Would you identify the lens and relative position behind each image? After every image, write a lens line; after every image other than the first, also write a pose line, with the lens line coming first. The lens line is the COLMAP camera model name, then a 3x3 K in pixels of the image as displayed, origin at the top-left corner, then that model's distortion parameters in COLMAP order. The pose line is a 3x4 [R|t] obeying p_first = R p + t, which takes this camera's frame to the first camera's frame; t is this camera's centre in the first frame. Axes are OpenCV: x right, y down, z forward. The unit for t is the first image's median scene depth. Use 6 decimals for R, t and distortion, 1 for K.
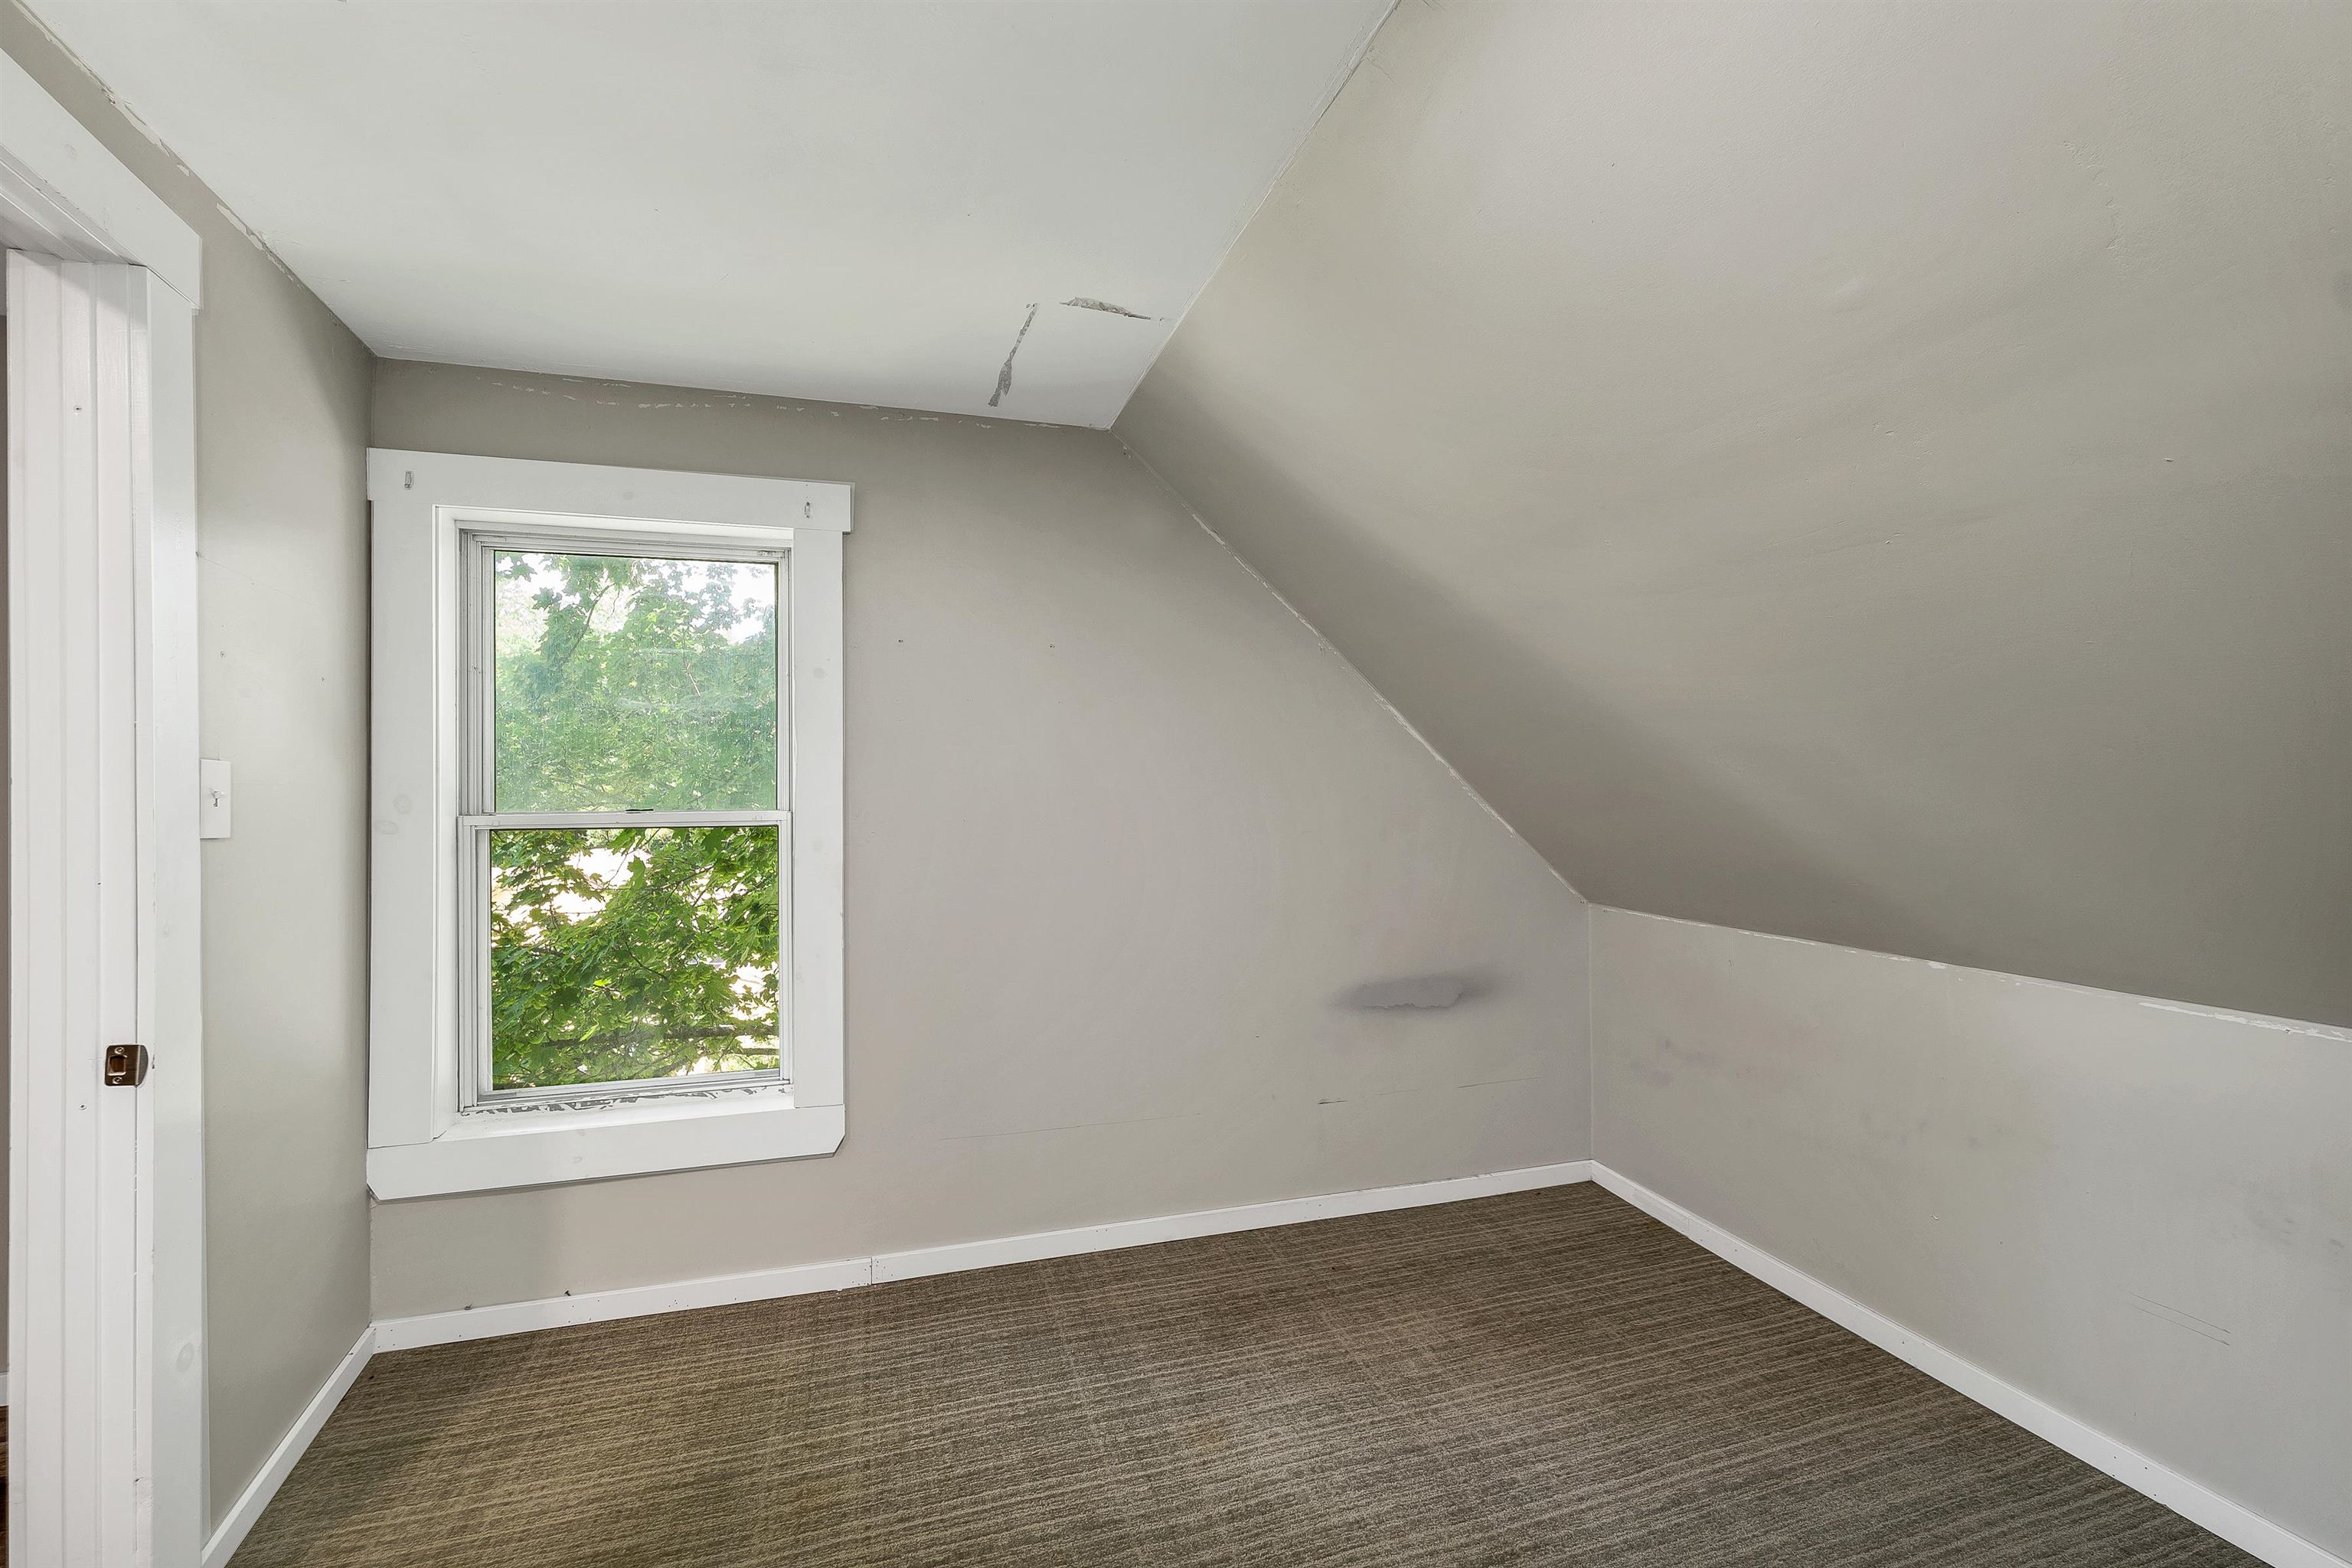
lens RADIAL K [[962.1, 0, 1171.8], [0, 962.1, 762.9], [0, 0, 1]] dist [0.000373, -0.000071]
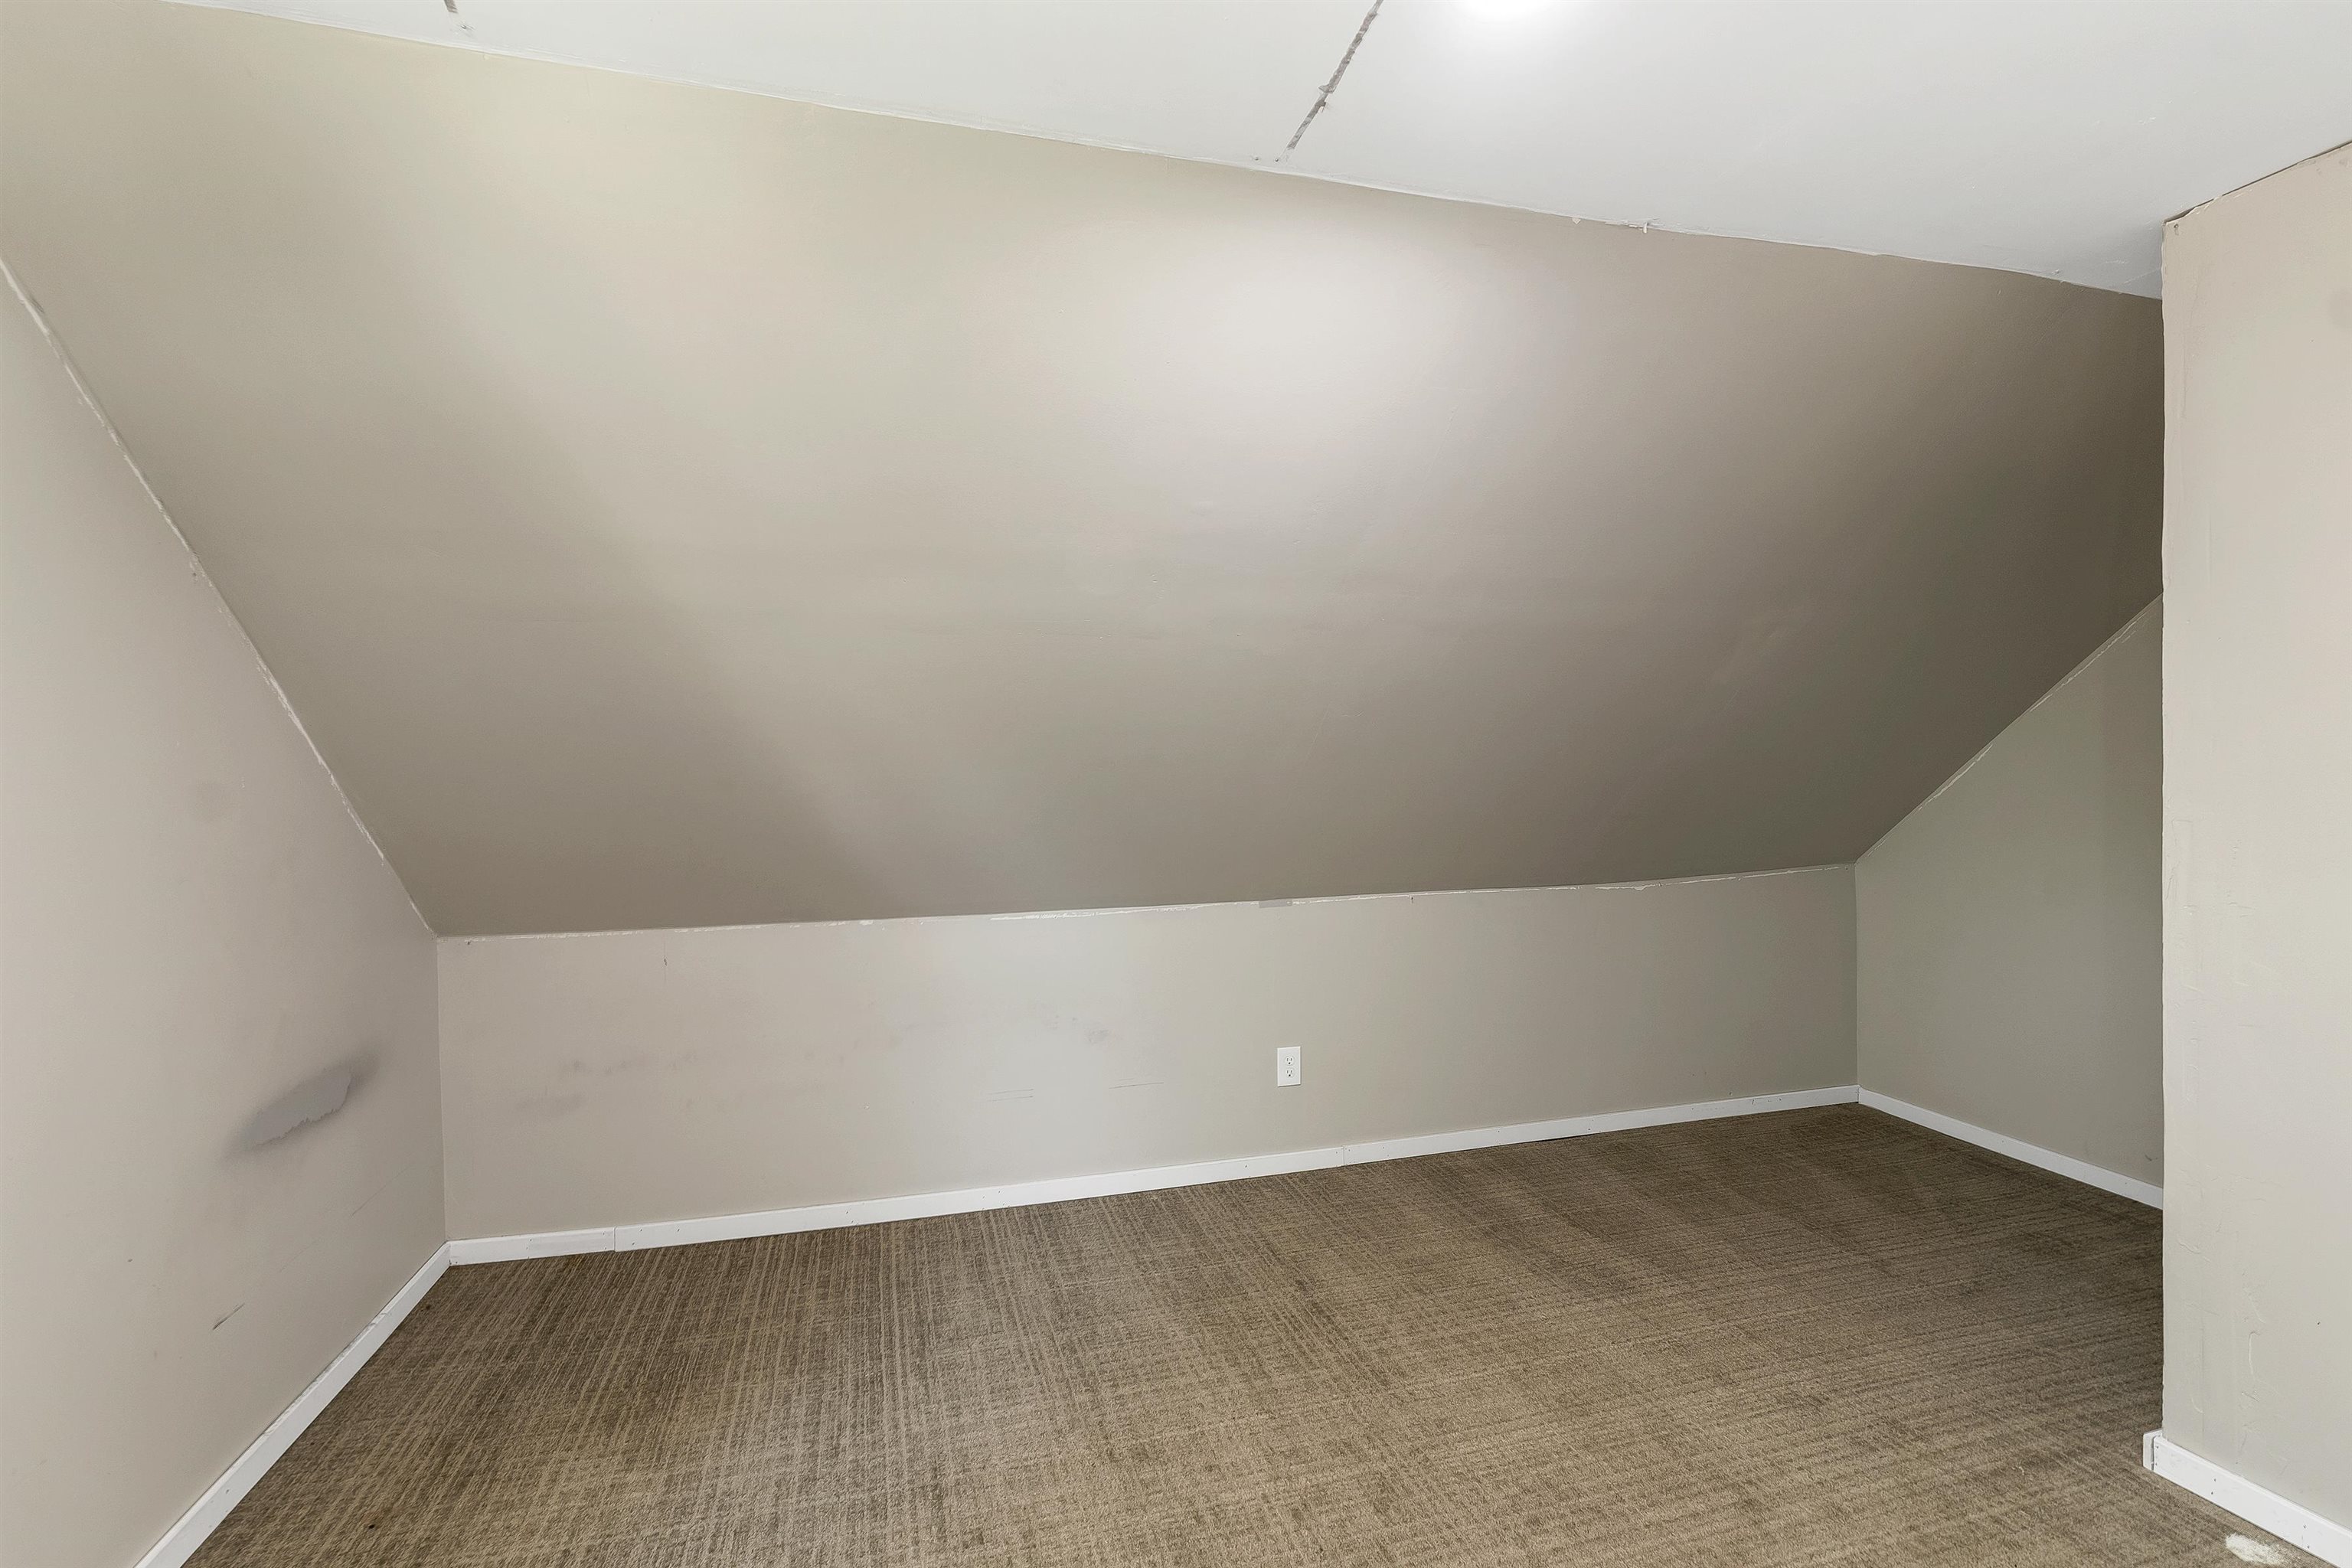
lens RADIAL K [[948.3, 0, 1172.9], [0, 948.3, 776.2], [0, 0, 1]] dist [0.000629, 0.000136]
pose [[0.081527, 0.006521, 0.996650, -0.423364], [-0.012019, 0.999912, -0.005559, 0.004467], [-0.996599, -0.011526, 0.081598, 0.383502]]
